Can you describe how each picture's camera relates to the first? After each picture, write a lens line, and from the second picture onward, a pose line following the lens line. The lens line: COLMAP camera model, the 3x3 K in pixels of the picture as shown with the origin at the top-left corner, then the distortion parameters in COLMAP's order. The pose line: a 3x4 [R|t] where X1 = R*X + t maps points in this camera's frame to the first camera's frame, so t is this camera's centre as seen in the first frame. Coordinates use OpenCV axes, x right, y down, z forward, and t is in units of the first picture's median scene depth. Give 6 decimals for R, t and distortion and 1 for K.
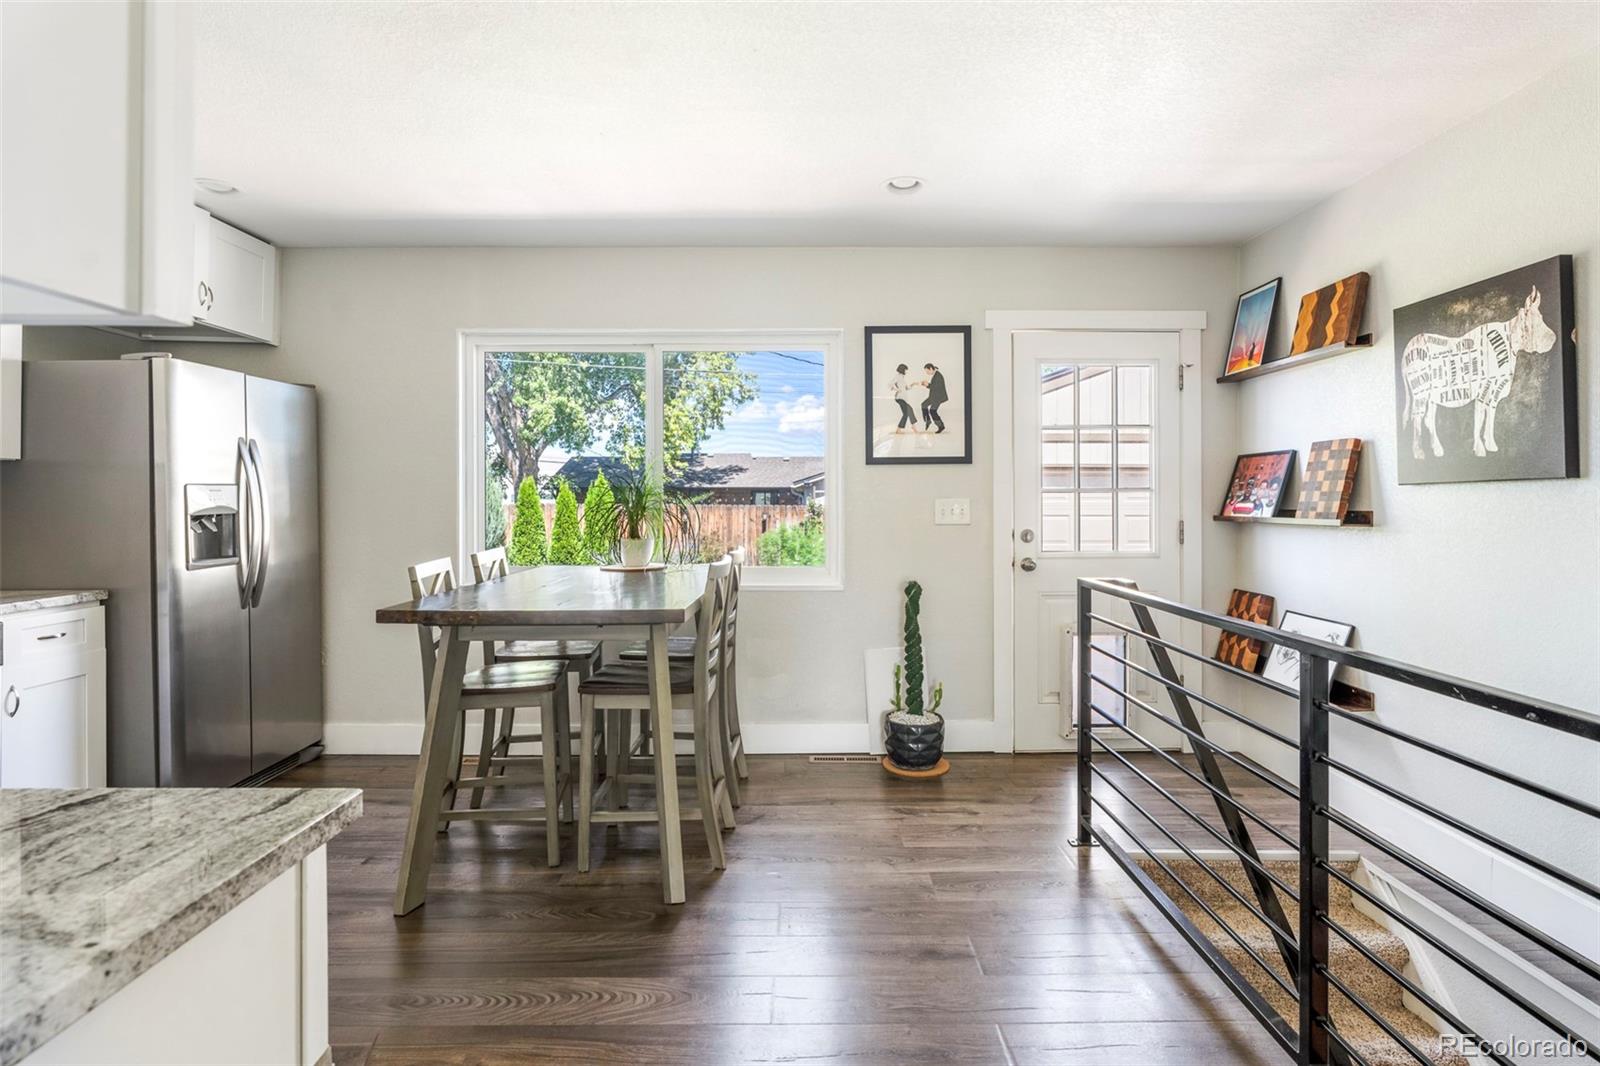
lens RADIAL K [[806.9, 0, 816.6], [0, 806.9, 497.4], [0, 0, 1]] dist [-0.005984, -0.000066]
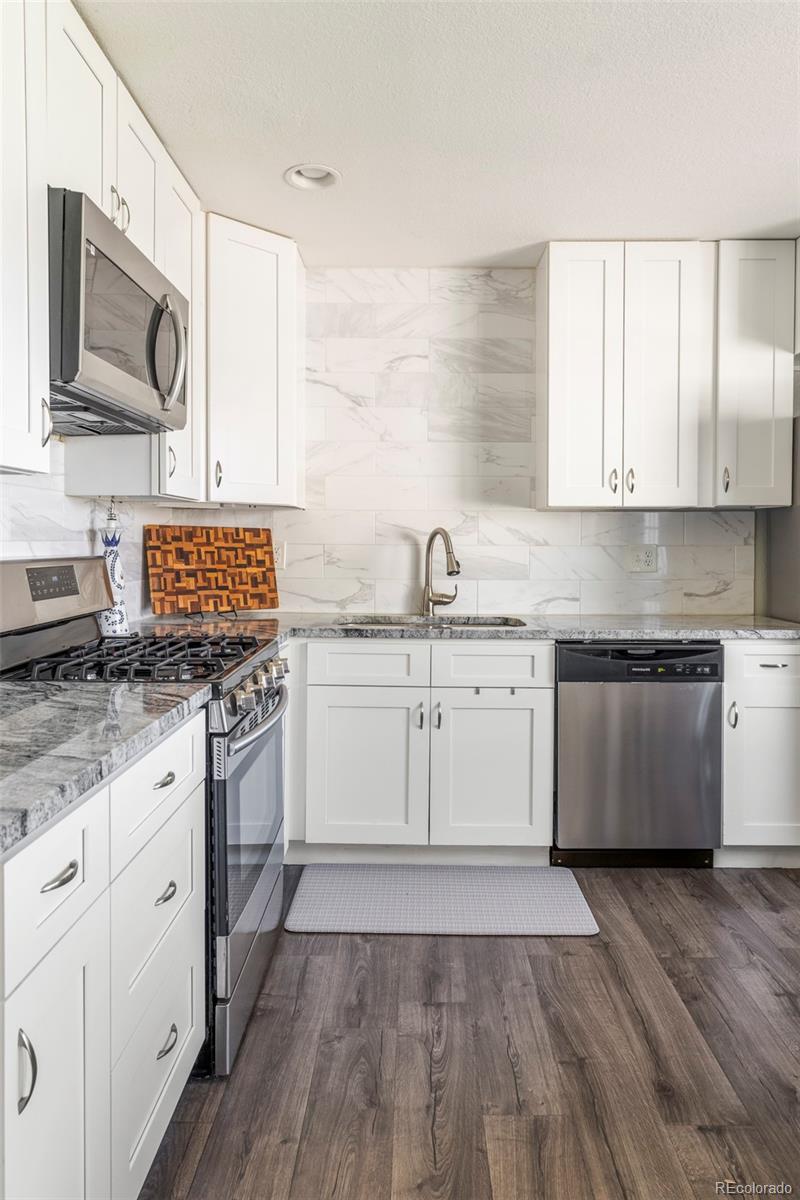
lens RADIAL K [[781.1, 0, 395.5], [0, 781.1, 555.2], [0, 0, 1]] dist [-0.004229, 0.006339]
pose [[-0.034702, 0.016262, -0.999265, 0.091892], [-0.000317, 0.999867, 0.016283, 0.003622], [0.999398, 0.000882, -0.034693, 0.370273]]
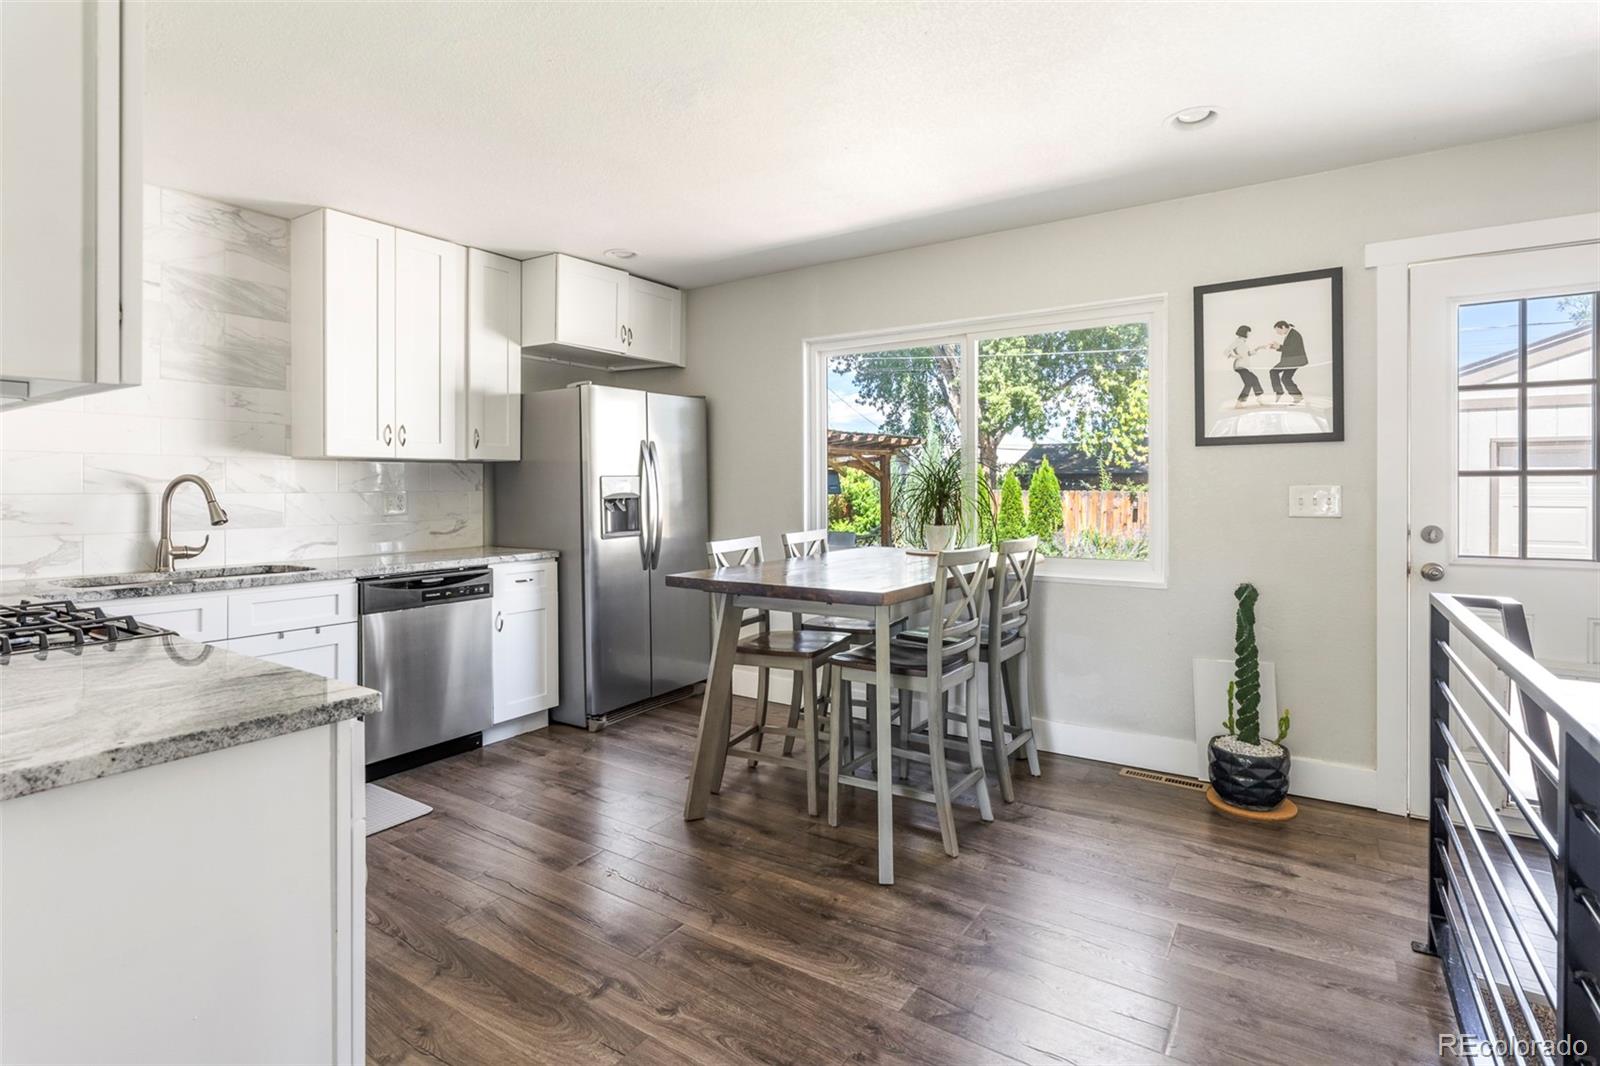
lens RADIAL K [[792.2, 0, 813.0], [0, 792.2, 487.1], [0, 0, 1]] dist [-0.005840, -0.000508]
pose [[0.828371, -0.000923, -0.560179, 0.212217], [0.003269, 0.999990, 0.003186, -0.000537], [0.560170, -0.004470, 0.828365, 0.067835]]
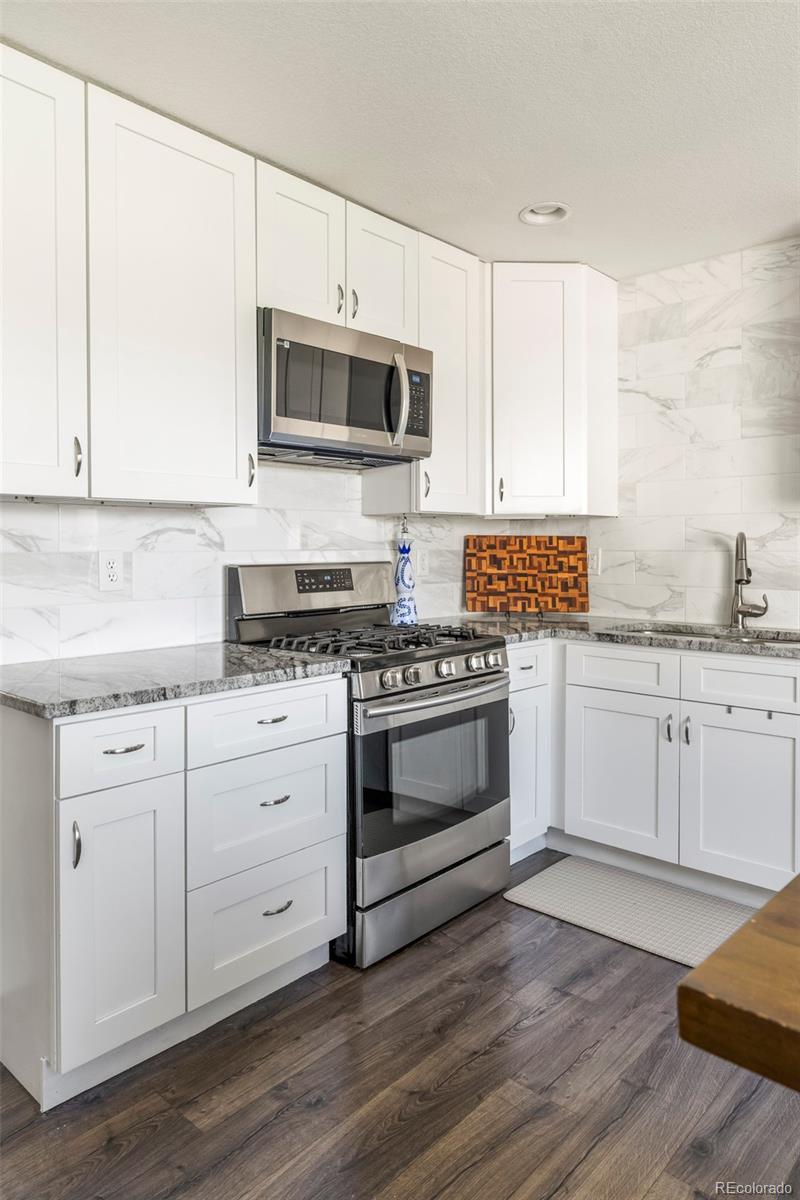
lens RADIAL K [[781.1, 0, 382.3], [0, 781.1, 554.7], [0, 0, 1]] dist [-0.004229, 0.006339]
pose [[-0.691321, 0.006920, -0.722514, 0.049656], [0.006152, 0.999974, 0.003690, 0.004973], [0.722521, -0.001894, -0.691346, 0.683298]]
